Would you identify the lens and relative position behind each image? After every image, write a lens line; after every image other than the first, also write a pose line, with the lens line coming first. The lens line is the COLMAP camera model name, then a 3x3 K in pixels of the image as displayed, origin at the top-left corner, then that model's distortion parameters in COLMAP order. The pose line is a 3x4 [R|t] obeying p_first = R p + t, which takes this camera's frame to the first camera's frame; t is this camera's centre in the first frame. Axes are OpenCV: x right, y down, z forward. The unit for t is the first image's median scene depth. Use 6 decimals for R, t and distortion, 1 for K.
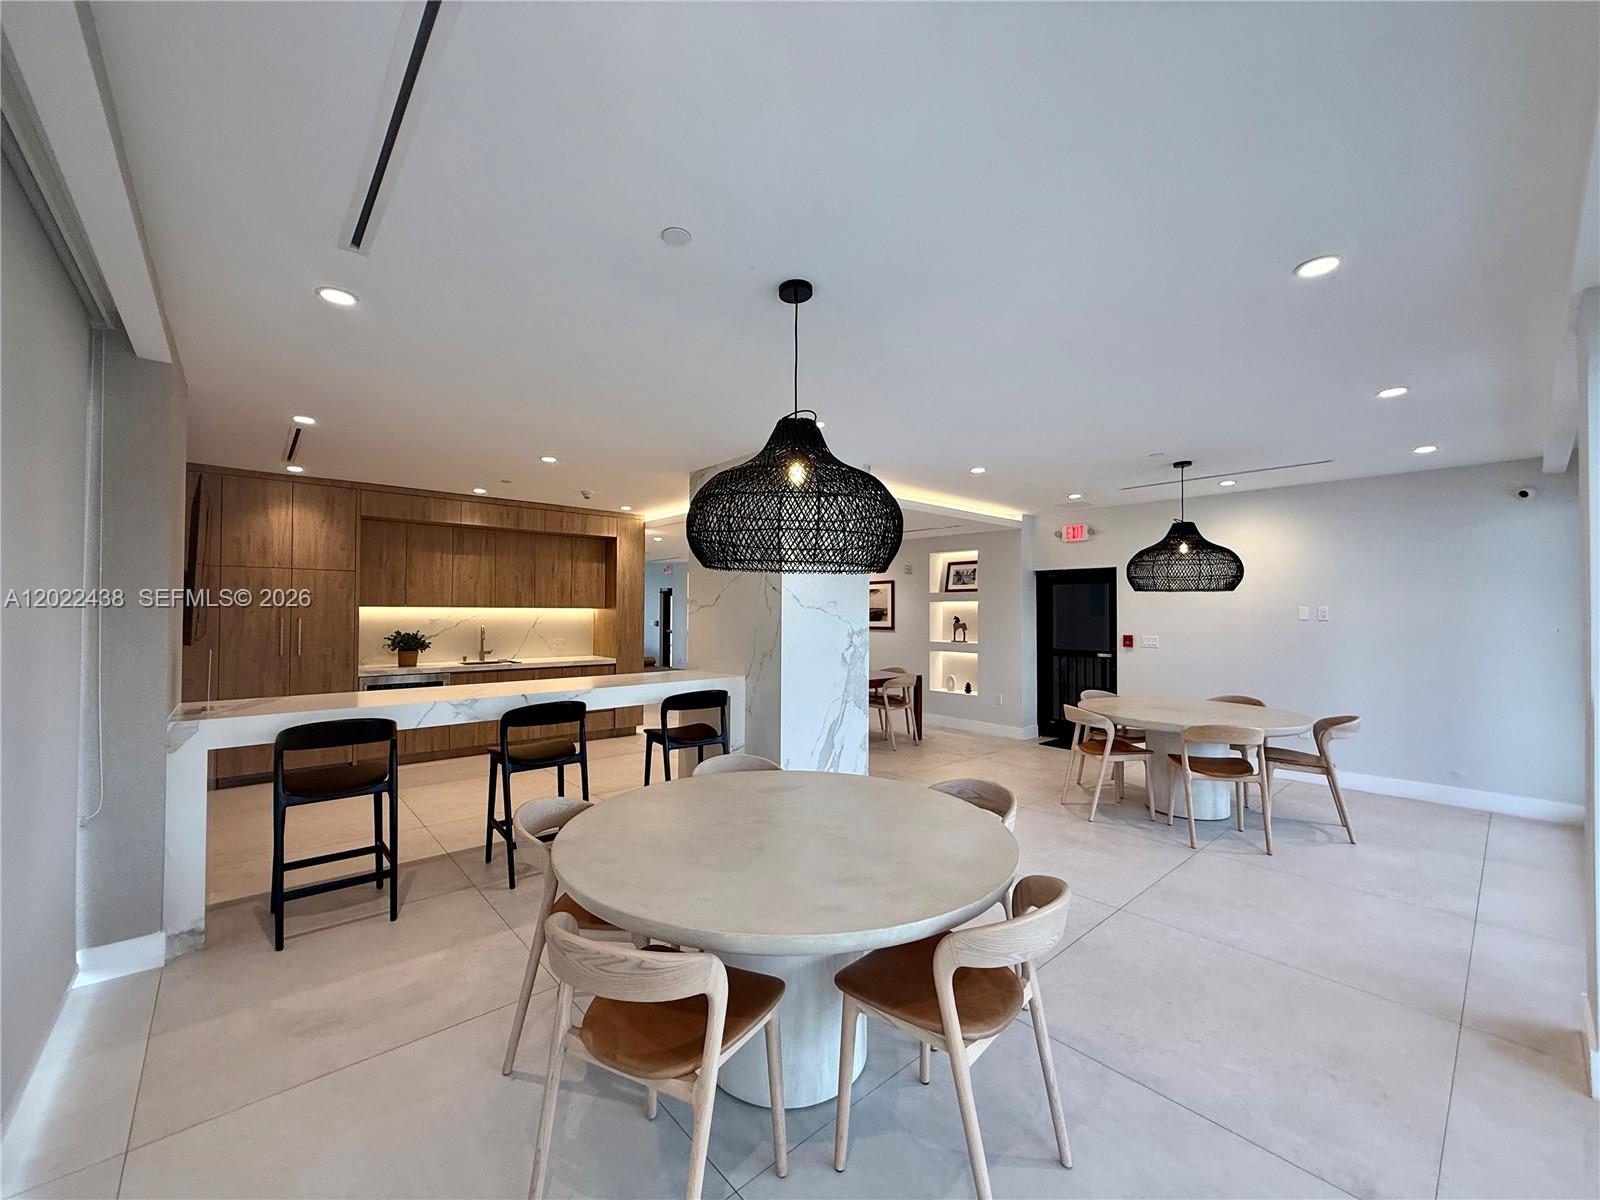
lens RADIAL K [[653.7, 0, 797.7], [0, 653.7, 599.4], [0, 0, 1]] dist [0.020739, 0.000188]
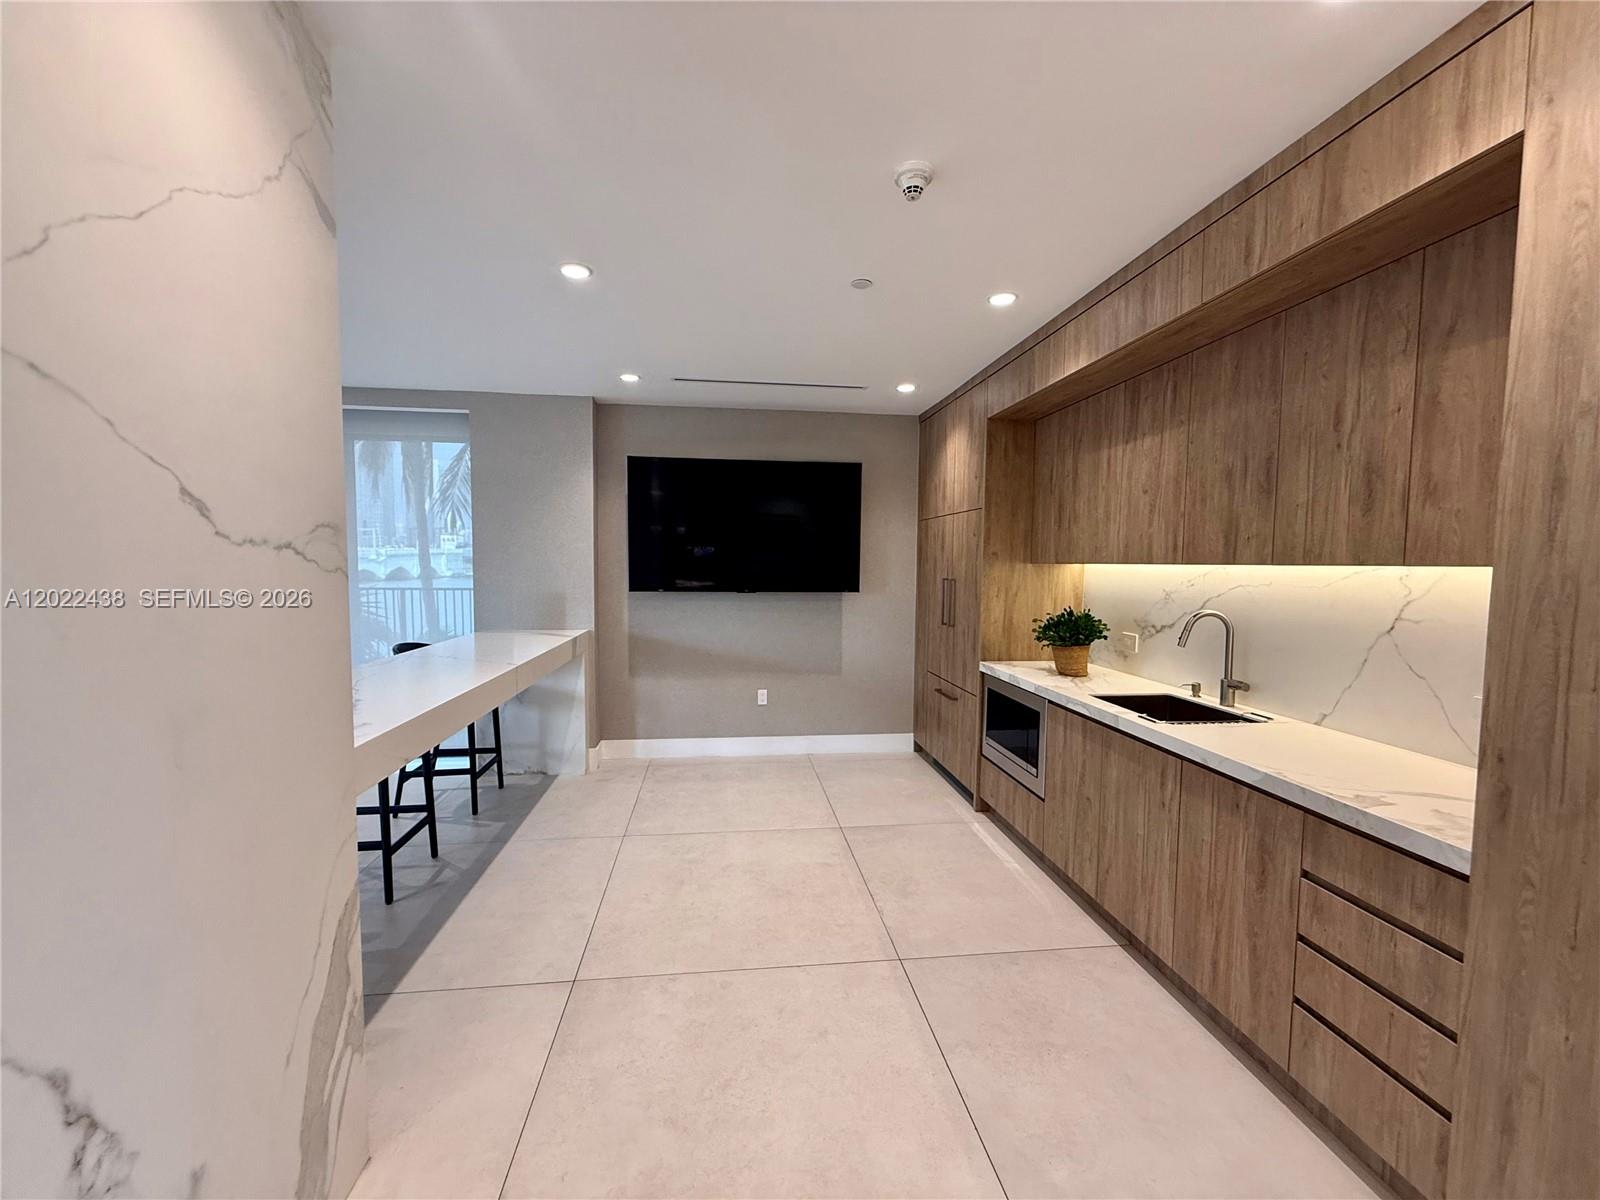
lens RADIAL K [[653.7, 0, 797.7], [0, 653.7, 599.4], [0, 0, 1]] dist [0.020739, 0.000188]
pose [[-0.579952, 0.036142, -0.813849, -0.034266], [0.002603, 0.999092, 0.042514, 0.017226], [0.814647, 0.022537, -0.579519, 1.124275]]
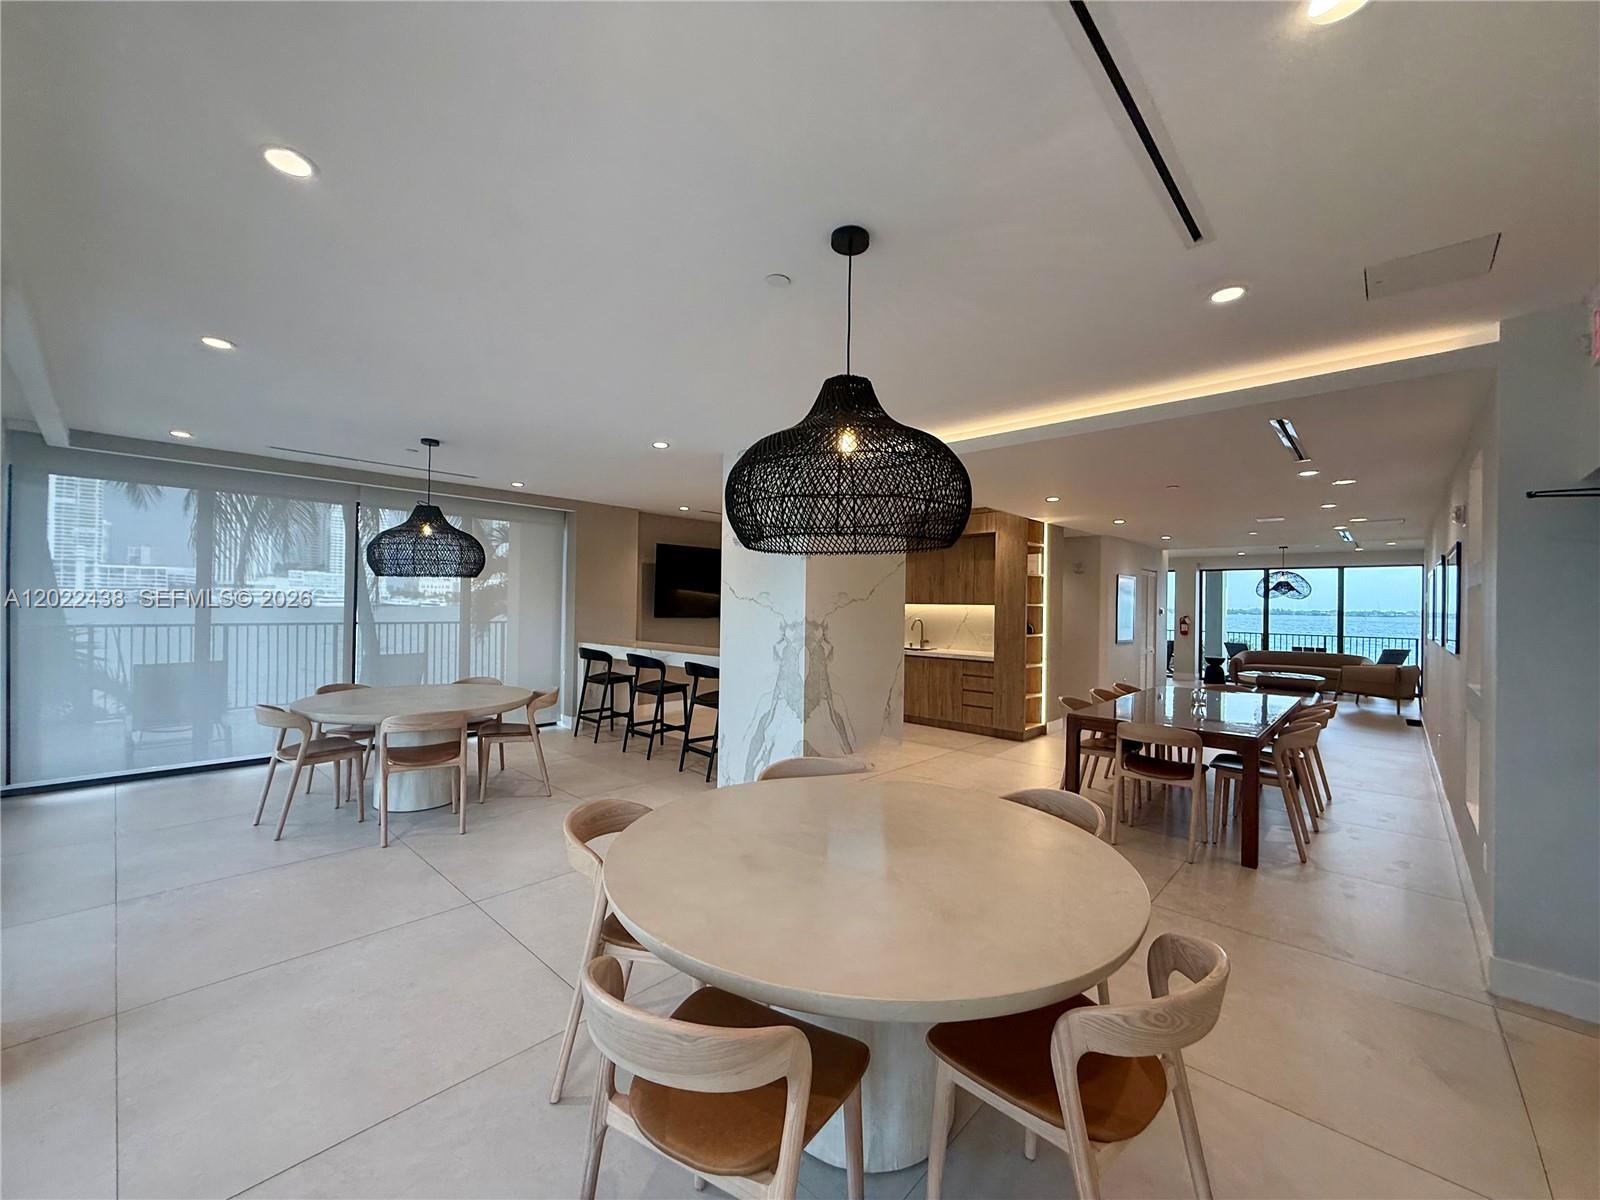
lens RADIAL K [[653.7, 0, 797.7], [0, 653.7, 599.4], [0, 0, 1]] dist [0.020739, 0.000188]
pose [[0.093258, -0.013086, -0.995556, 0.787407], [0.003475, 0.999912, -0.012818, 0.019911], [0.995636, -0.002264, 0.093295, 0.725265]]
